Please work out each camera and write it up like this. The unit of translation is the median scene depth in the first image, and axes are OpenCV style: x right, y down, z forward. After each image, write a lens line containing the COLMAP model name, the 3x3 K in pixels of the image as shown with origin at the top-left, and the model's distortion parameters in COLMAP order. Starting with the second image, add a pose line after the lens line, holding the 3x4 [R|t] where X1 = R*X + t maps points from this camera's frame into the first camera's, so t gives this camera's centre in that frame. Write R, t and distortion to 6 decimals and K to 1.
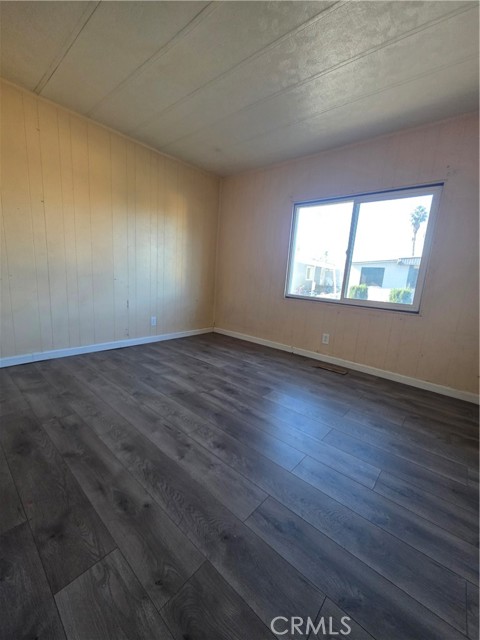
lens RADIAL K [[256.6, 0, 236.1], [0, 256.6, 319.3], [0, 0, 1]] dist [-0.001616, 0.000321]
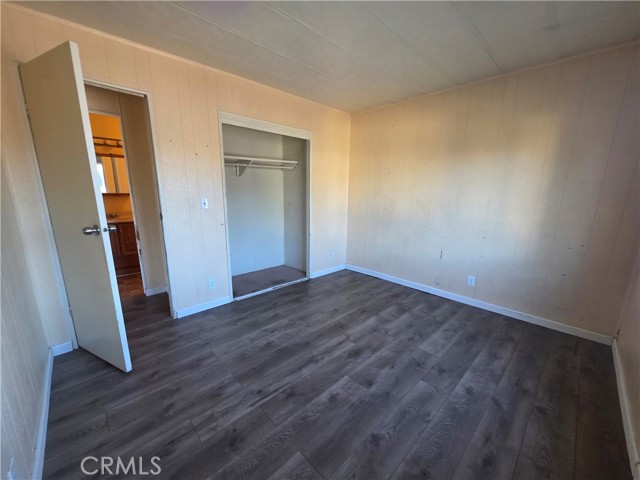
lens RADIAL K [[256.6, 0, 322.4], [0, 256.6, 239.0], [0, 0, 1]] dist [-0.001616, 0.000321]
pose [[-0.076310, 0.122141, -0.989575, 0.759846], [-0.191489, 0.972199, 0.134763, -0.206676], [0.978524, 0.199777, -0.050800, 0.731525]]
